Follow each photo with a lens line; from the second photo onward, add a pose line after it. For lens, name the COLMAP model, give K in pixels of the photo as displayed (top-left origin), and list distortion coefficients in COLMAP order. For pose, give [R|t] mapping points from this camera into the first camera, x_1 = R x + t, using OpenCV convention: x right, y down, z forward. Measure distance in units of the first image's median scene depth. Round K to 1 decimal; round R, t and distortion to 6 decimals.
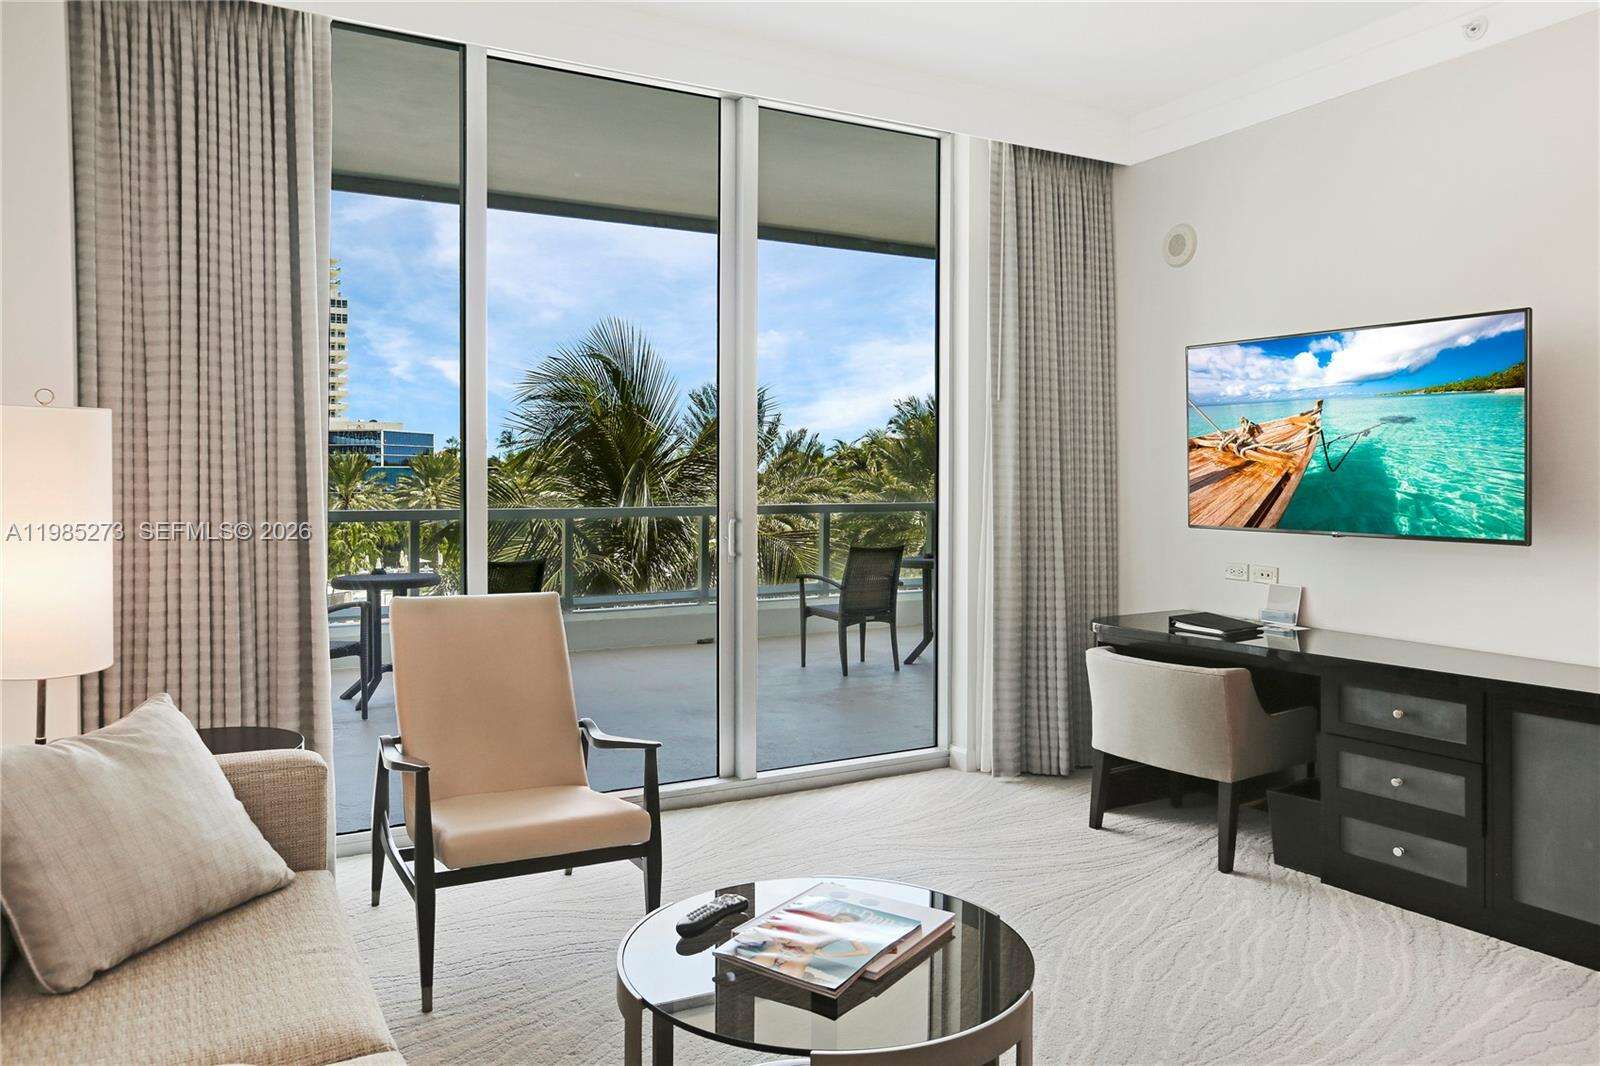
lens RADIAL K [[1125.7, 0, 786.9], [0, 1125.7, 493.7], [0, 0, 1]] dist [-0.016474, 0.002114]
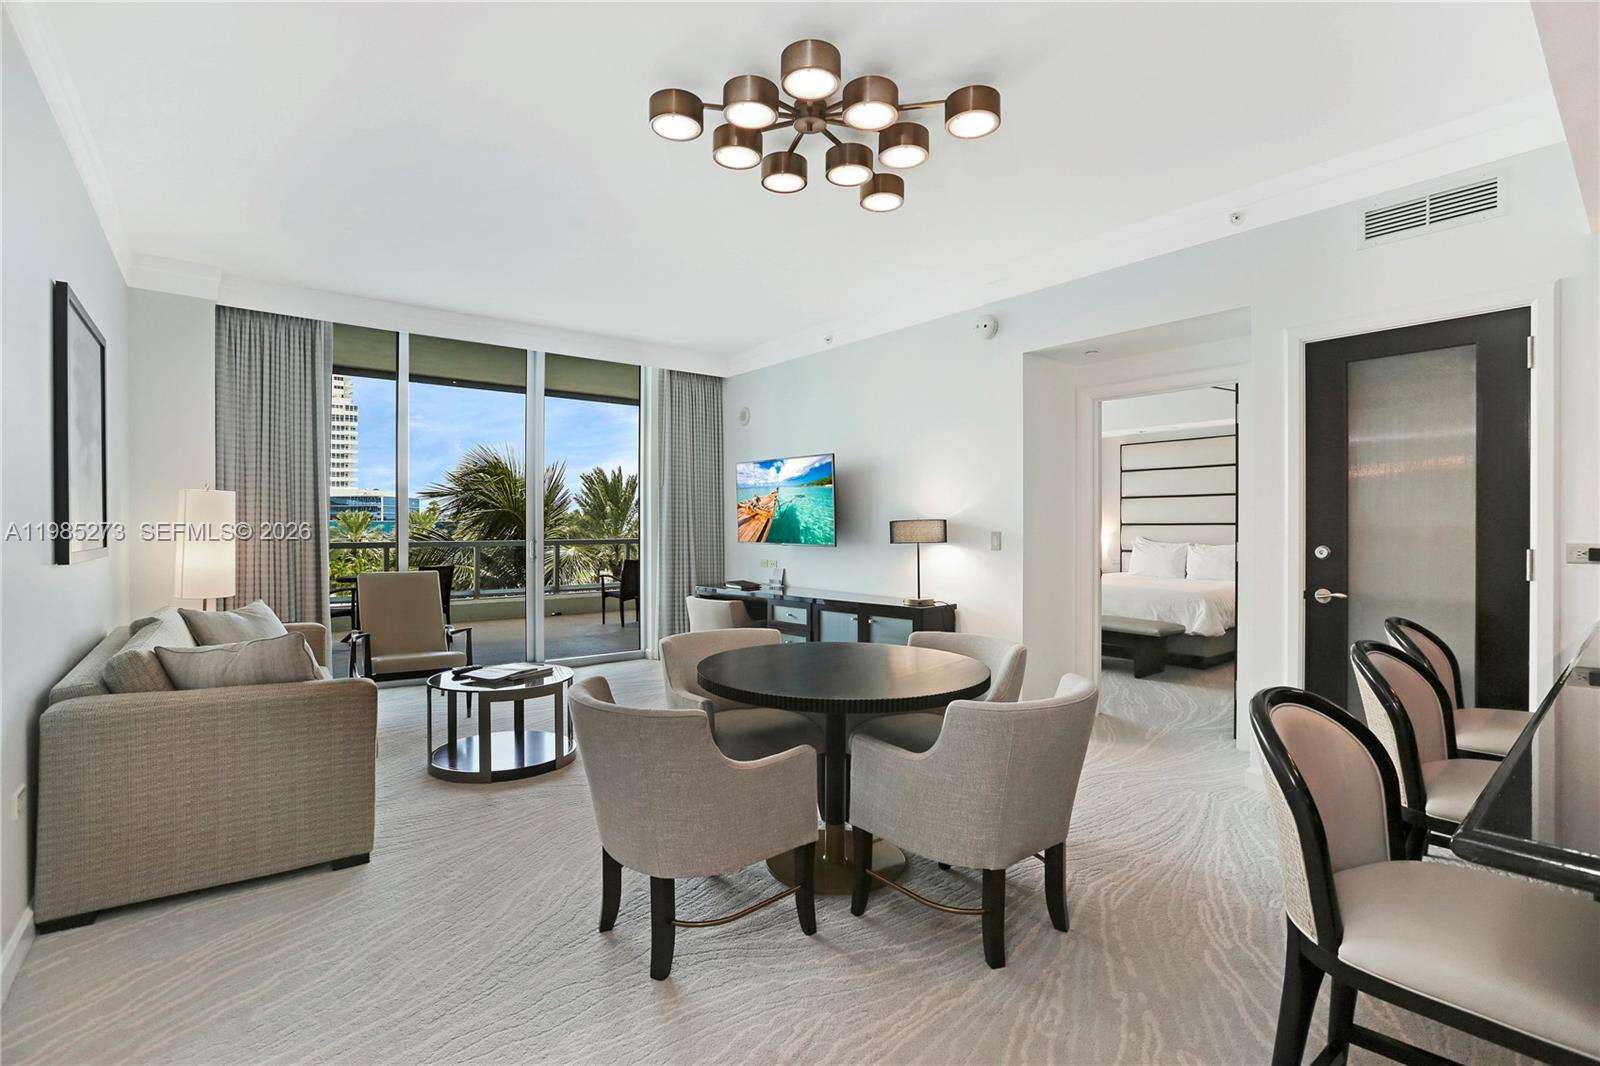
lens RADIAL K [[738.6, 0, 793.3], [0, 738.6, 520.7], [0, 0, 1]] dist [-0.048332, 0.011778]
pose [[0.986260, -0.001746, 0.165190, 0.262090], [0.005738, 0.999703, -0.023693, 0.025294], [-0.165100, 0.024315, 0.985977, -0.573974]]
